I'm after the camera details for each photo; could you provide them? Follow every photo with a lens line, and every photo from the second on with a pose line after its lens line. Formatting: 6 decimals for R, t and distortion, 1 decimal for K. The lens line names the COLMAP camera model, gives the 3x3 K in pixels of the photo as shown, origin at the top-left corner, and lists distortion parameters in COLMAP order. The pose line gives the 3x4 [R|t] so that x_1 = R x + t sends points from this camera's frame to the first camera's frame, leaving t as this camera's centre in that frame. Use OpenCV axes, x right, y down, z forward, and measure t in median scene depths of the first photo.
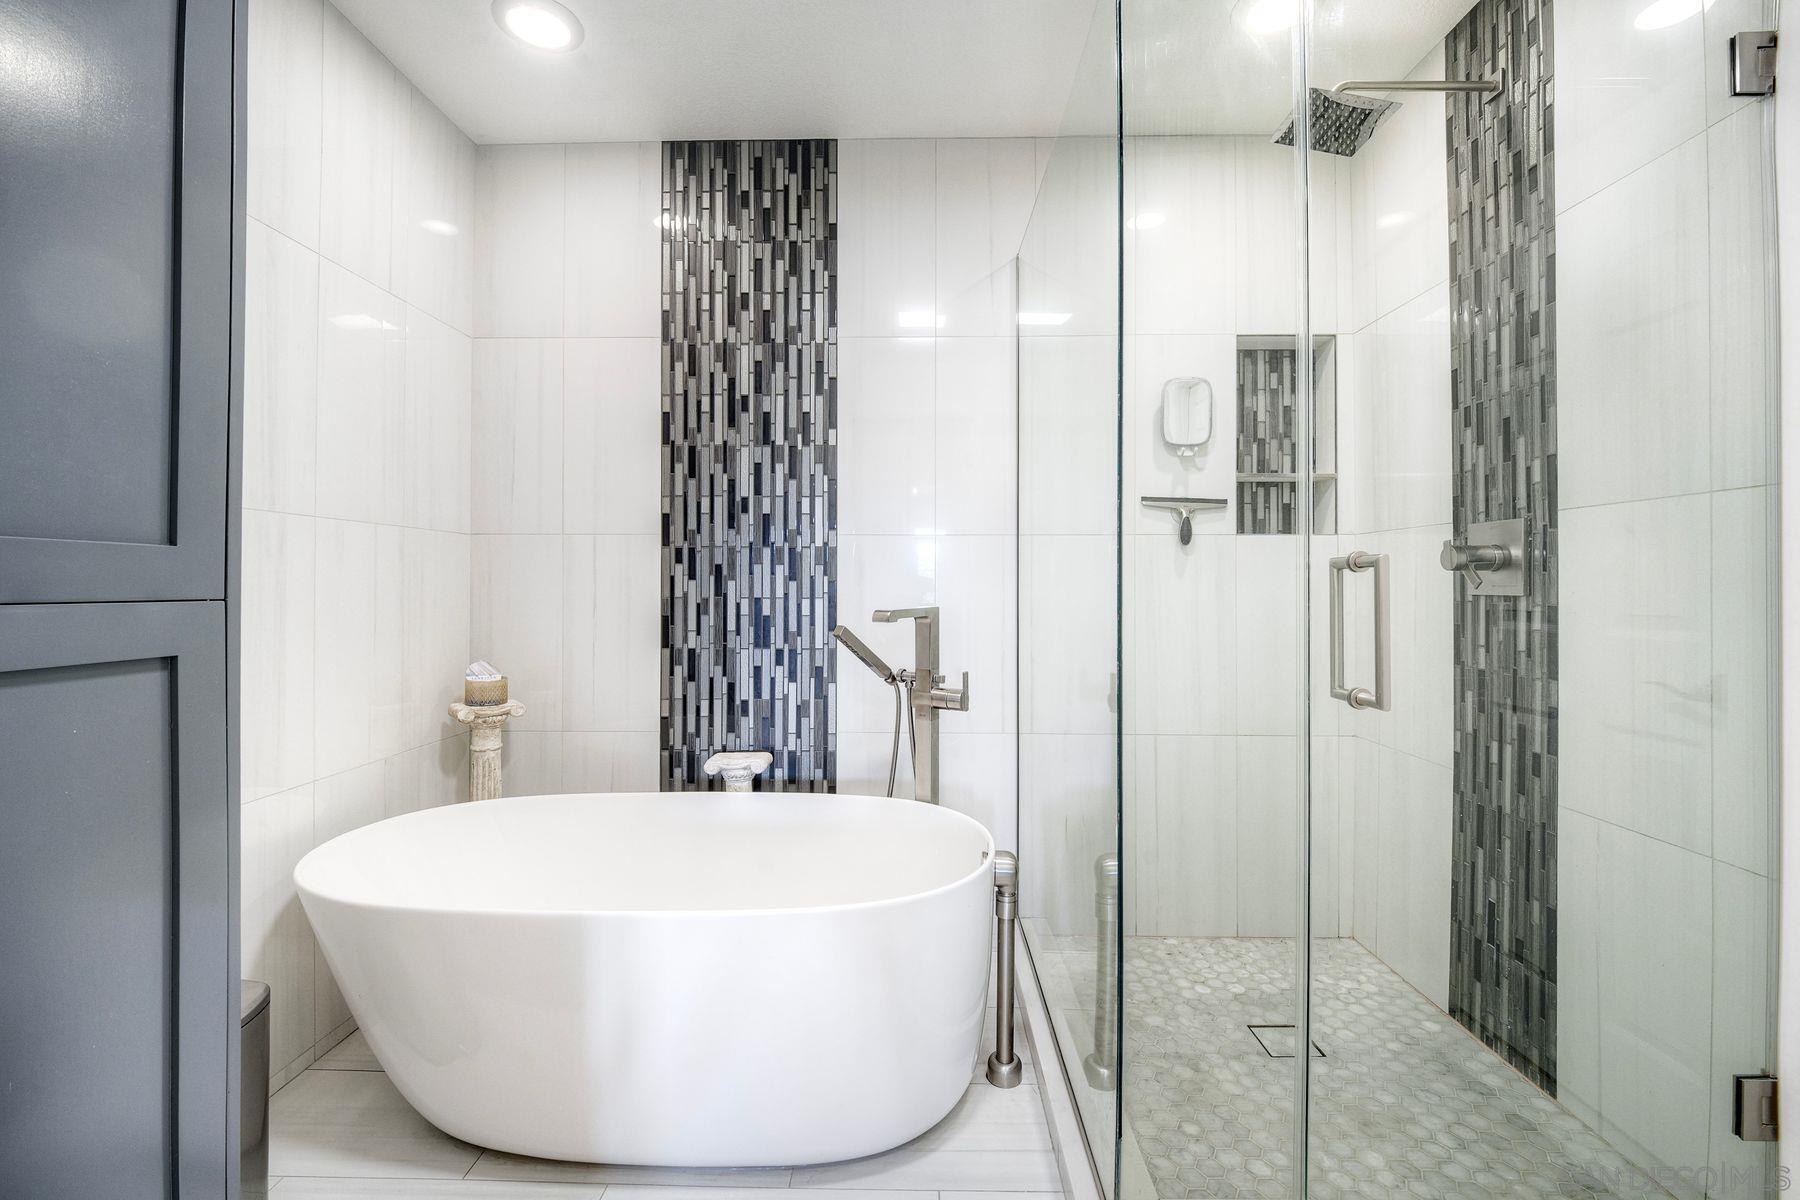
lens RADIAL K [[761.0, 0, 892.4], [0, 761.0, 591.9], [0, 0, 1]] dist [0.001243, -0.010542]
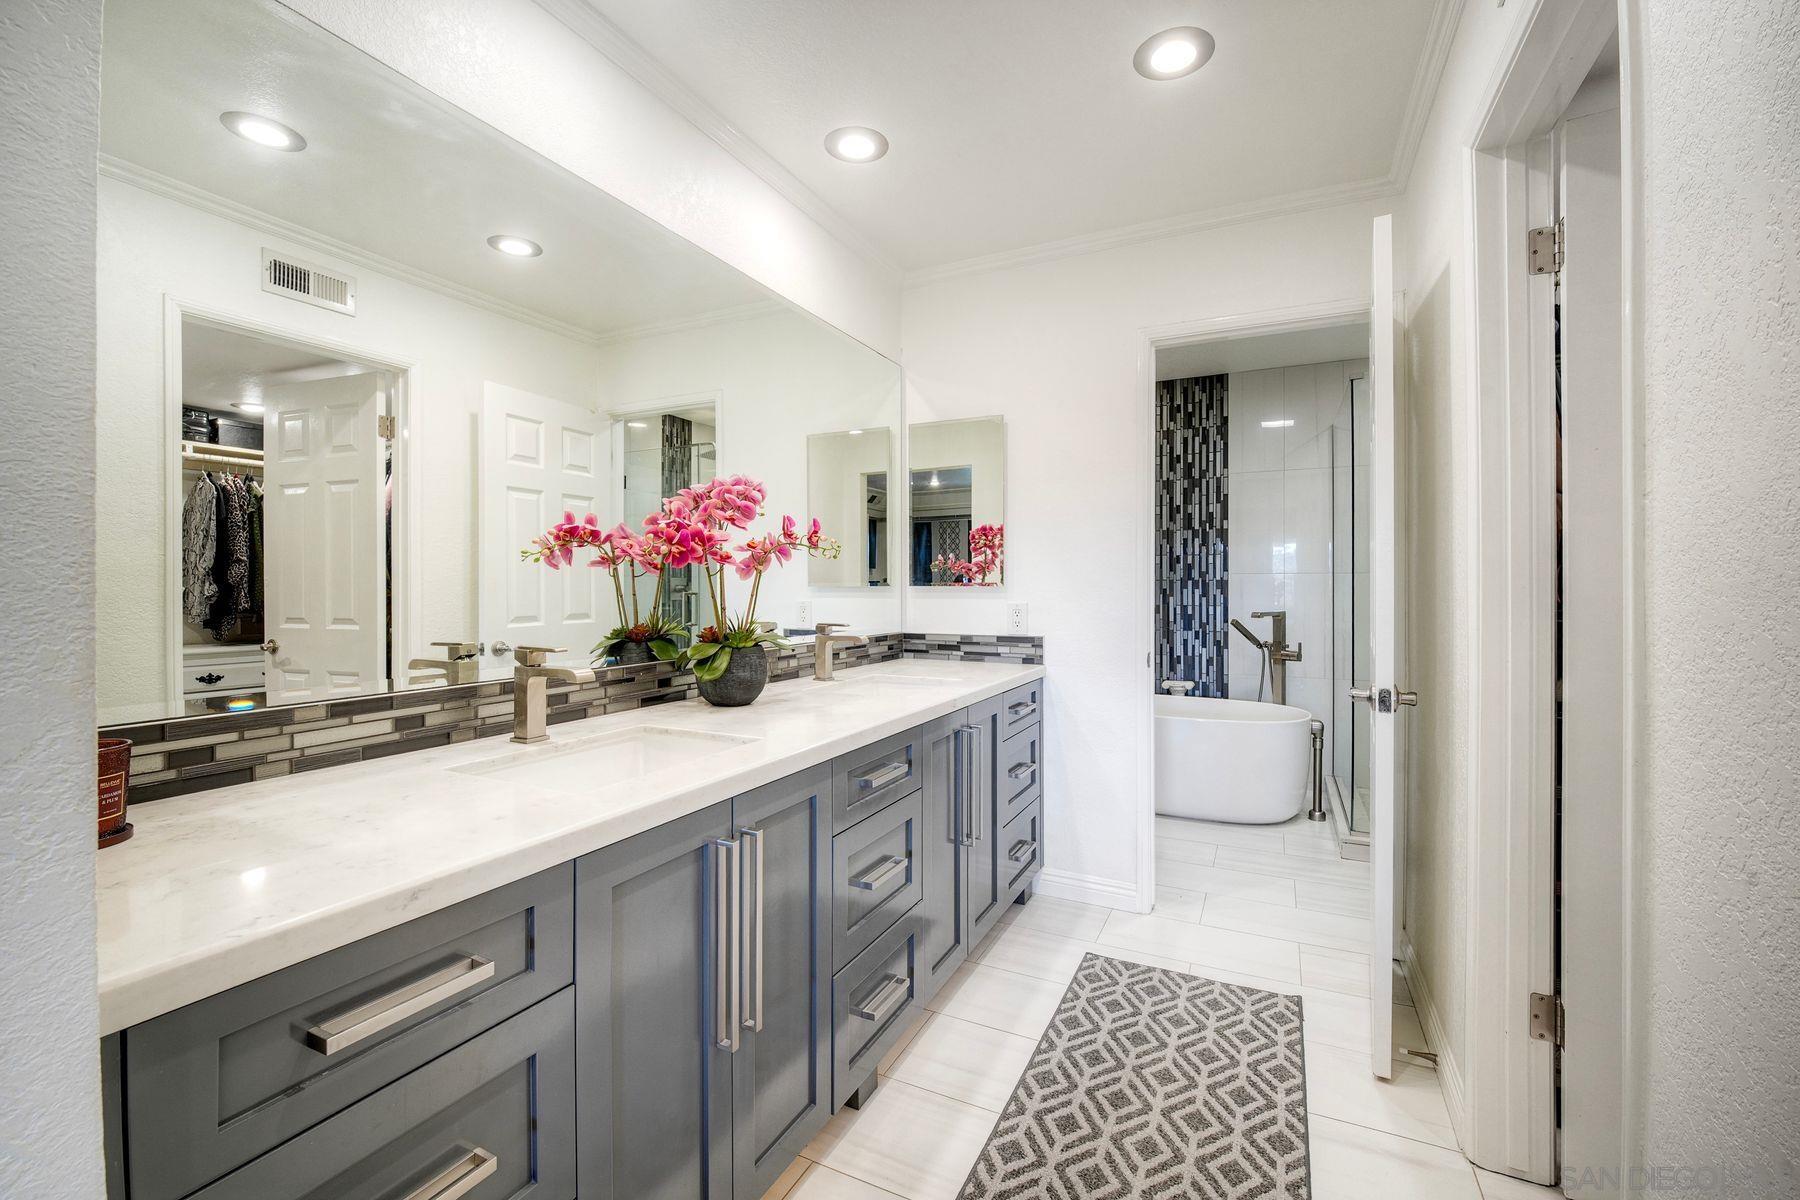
lens RADIAL K [[761.0, 0, 892.4], [0, 761.0, 591.9], [0, 0, 1]] dist [0.001243, -0.010542]
pose [[0.910513, -0.000569, -0.413480, -0.049986], [0.001602, 0.999996, 0.002152, -0.033734], [0.413478, -0.002622, 0.910511, -1.160204]]
